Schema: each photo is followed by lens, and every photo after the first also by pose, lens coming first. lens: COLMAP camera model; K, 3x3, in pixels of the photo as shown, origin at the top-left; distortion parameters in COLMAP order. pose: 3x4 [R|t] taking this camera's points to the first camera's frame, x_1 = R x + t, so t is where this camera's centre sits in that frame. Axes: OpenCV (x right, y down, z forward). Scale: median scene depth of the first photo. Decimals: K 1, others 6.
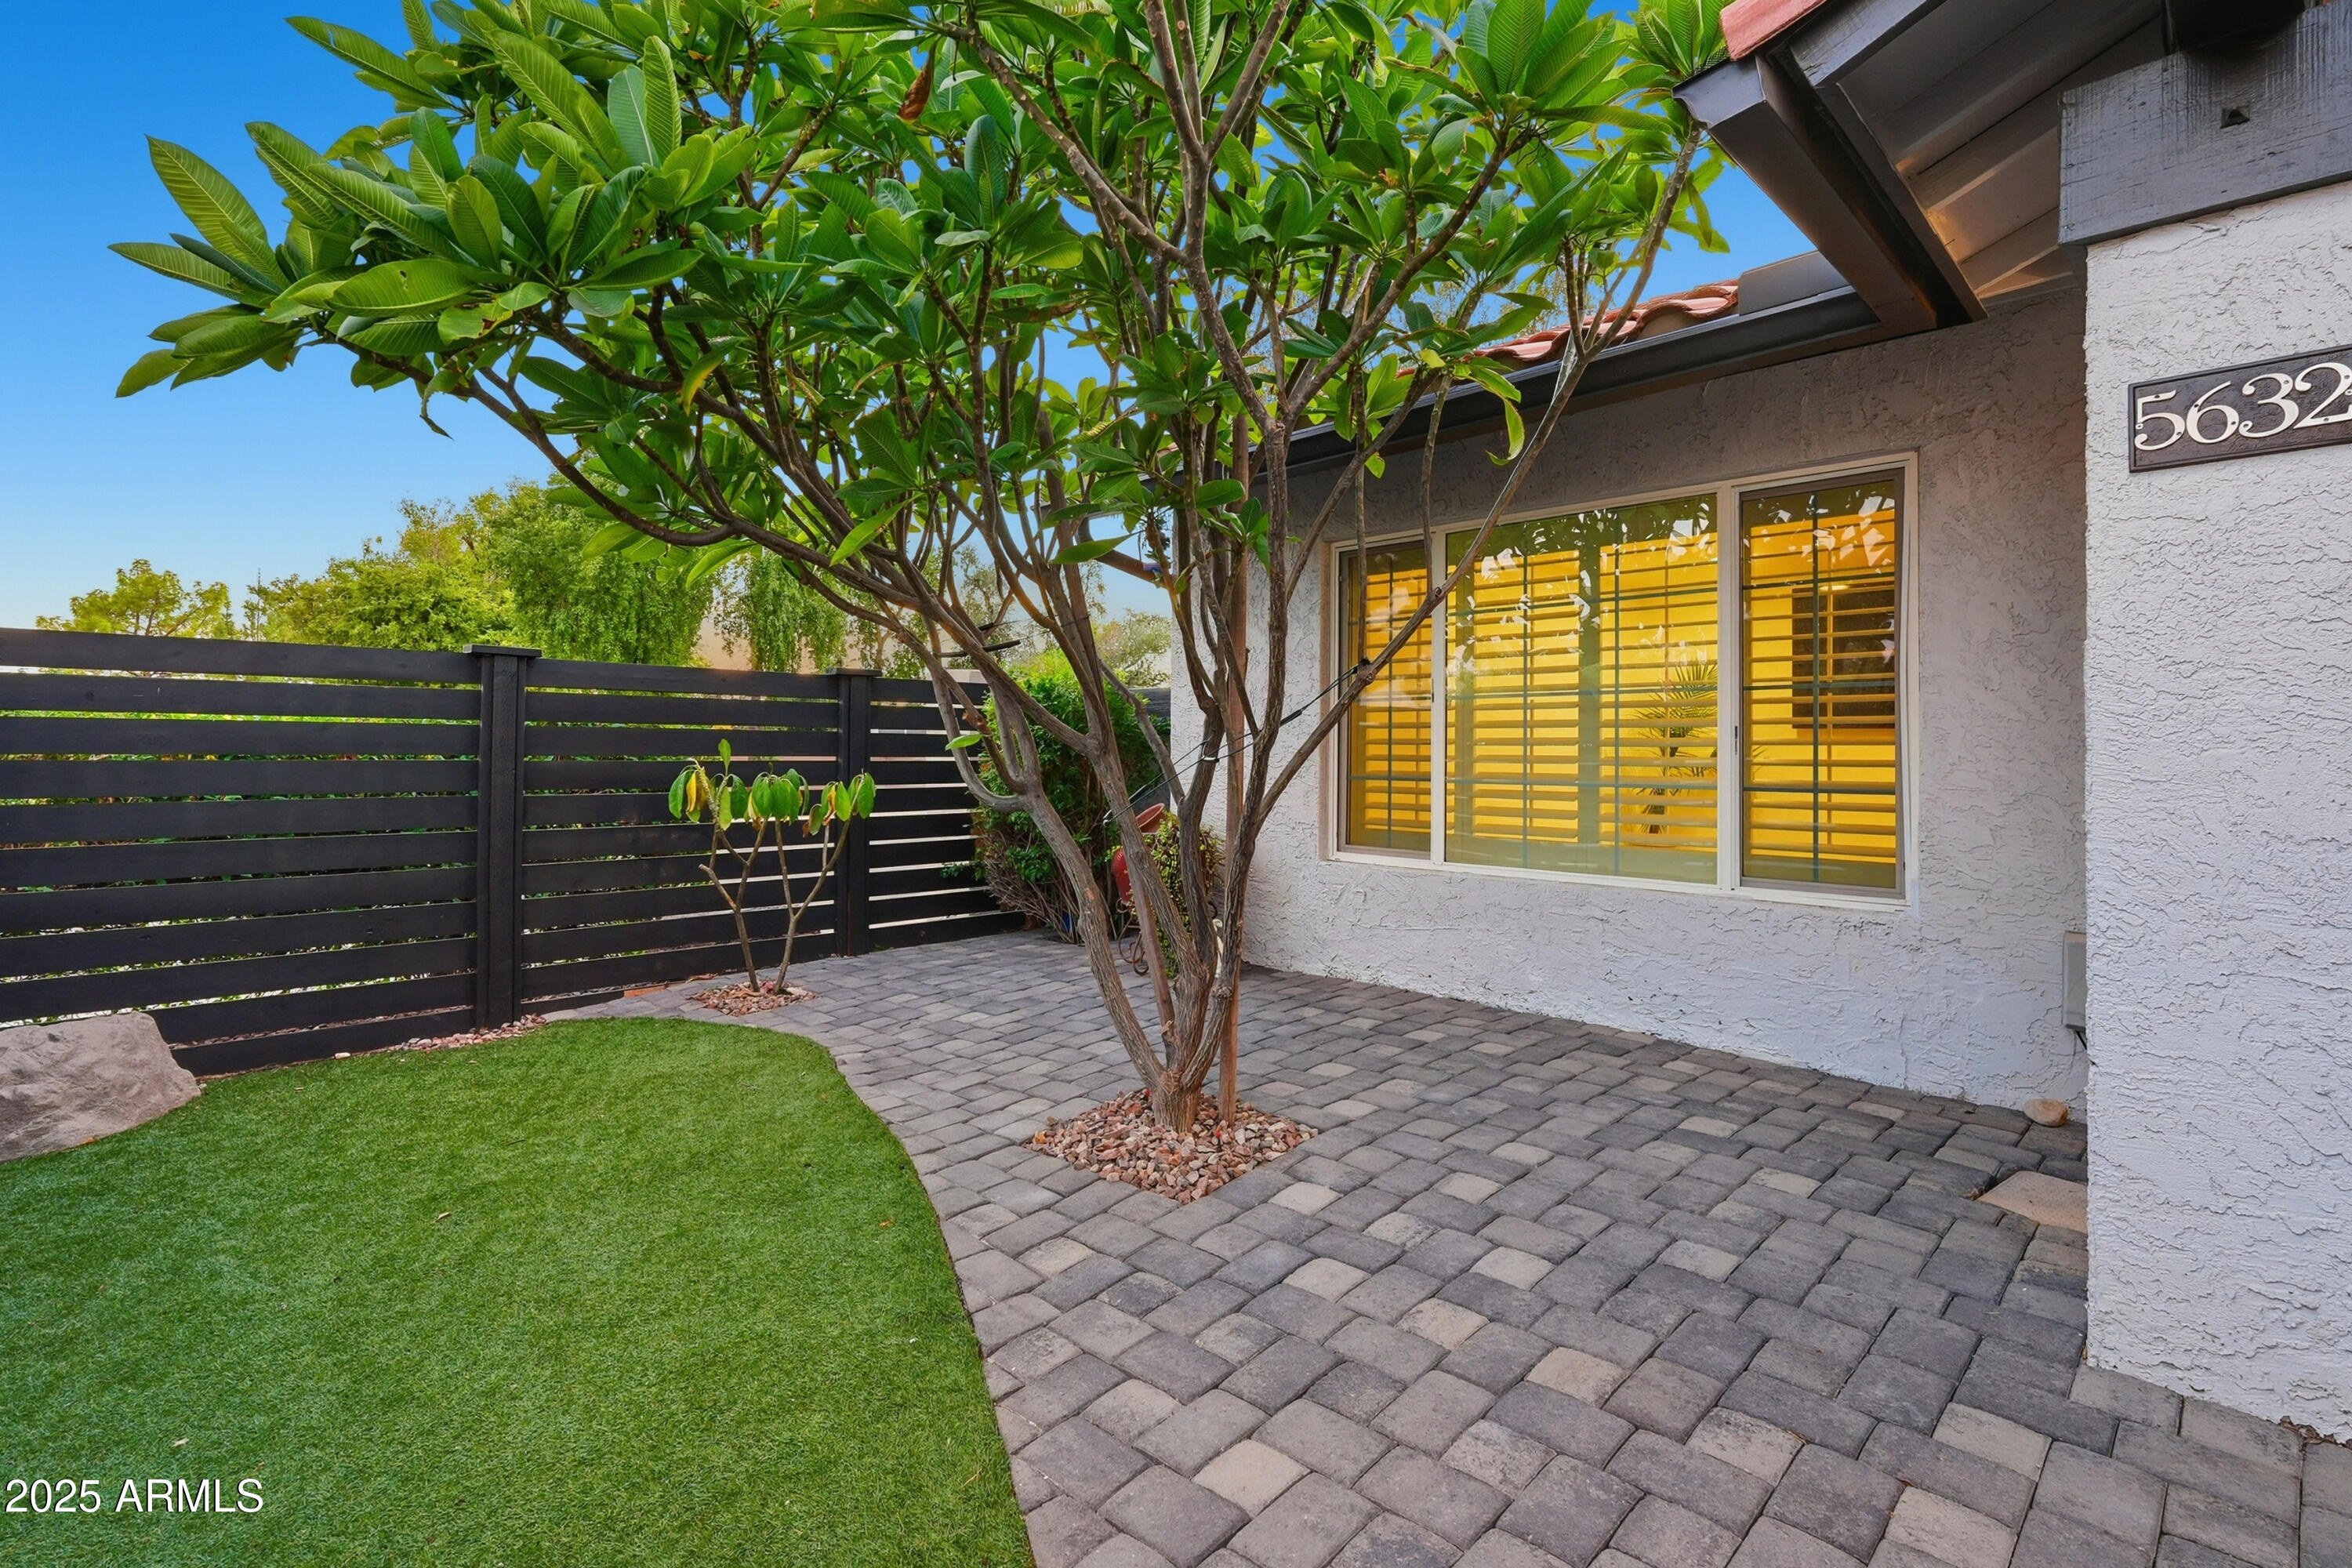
lens RADIAL K [[1064.1, 0, 1186.4], [0, 1064.1, 760.5], [0, 0, 1]] dist [-0.011529, 0.004976]
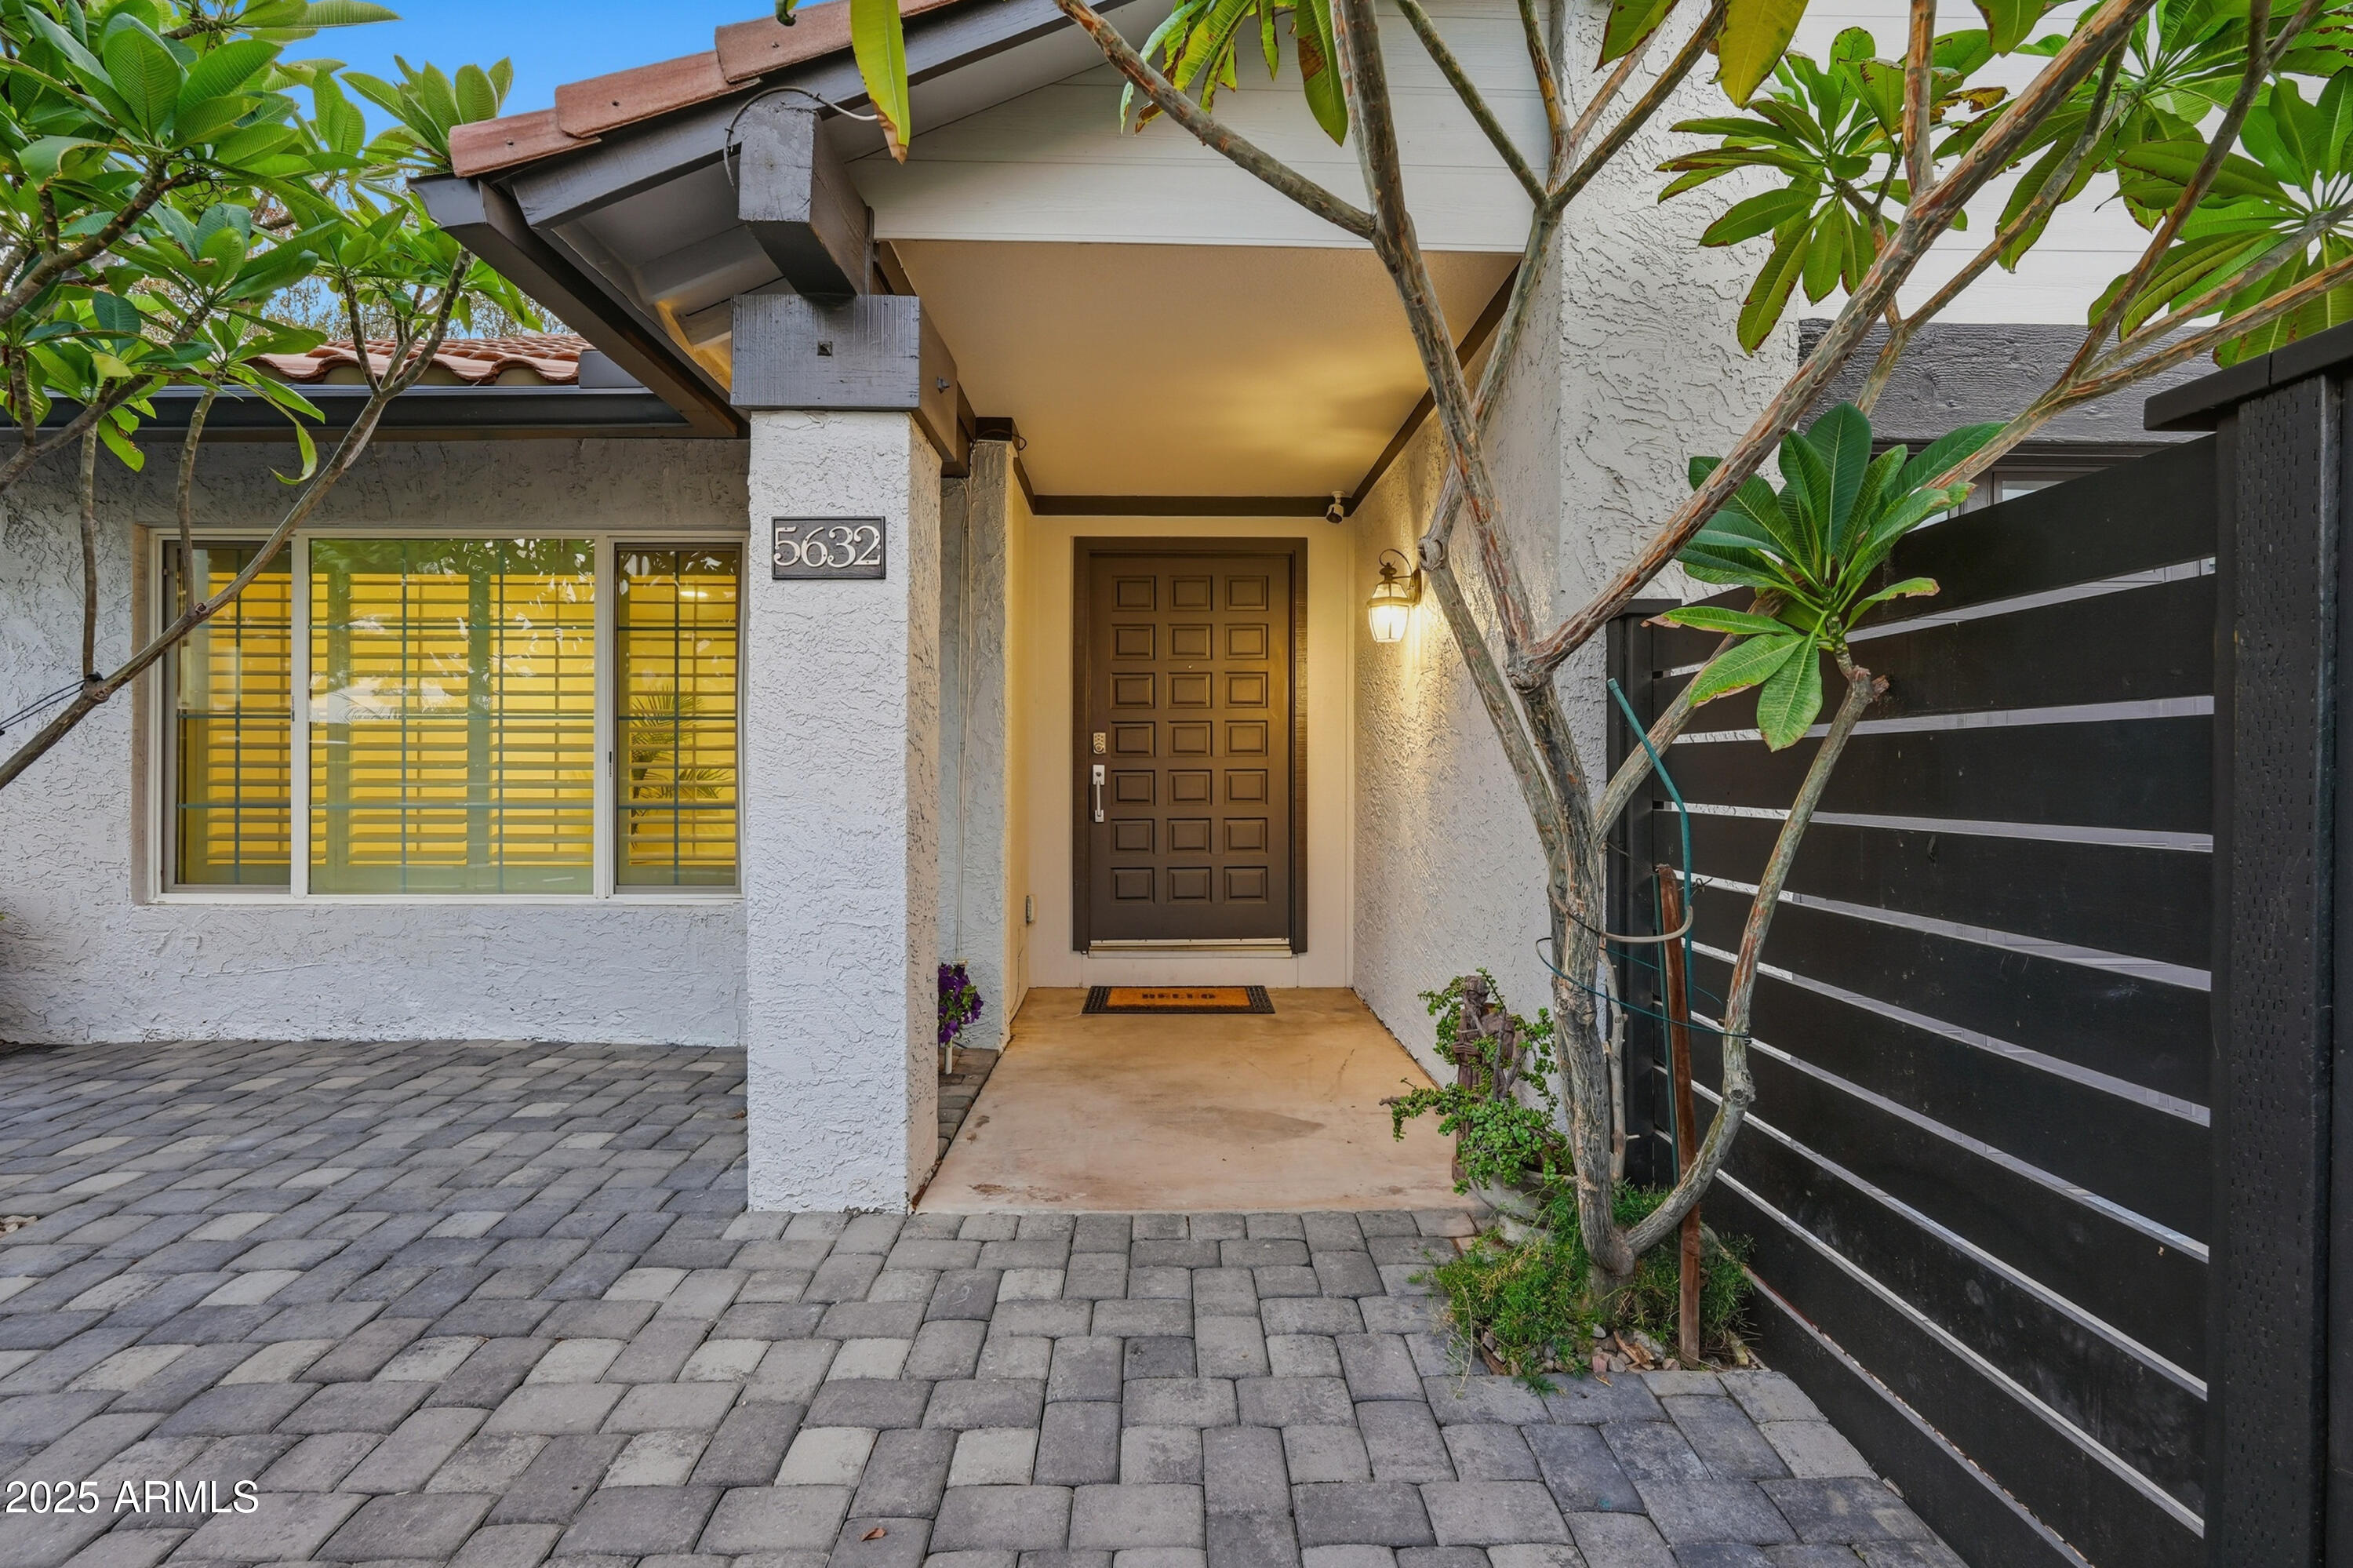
lens RADIAL K [[1064.6, 0, 1168.8], [0, 1064.6, 788.9], [0, 0, 1]] dist [-0.011529, 0.004976]
pose [[0.703362, -0.013042, 0.710712, 0.170751], [0.007441, 0.999912, 0.010985, -0.001365], [-0.710793, -0.002438, 0.703397, -0.262817]]
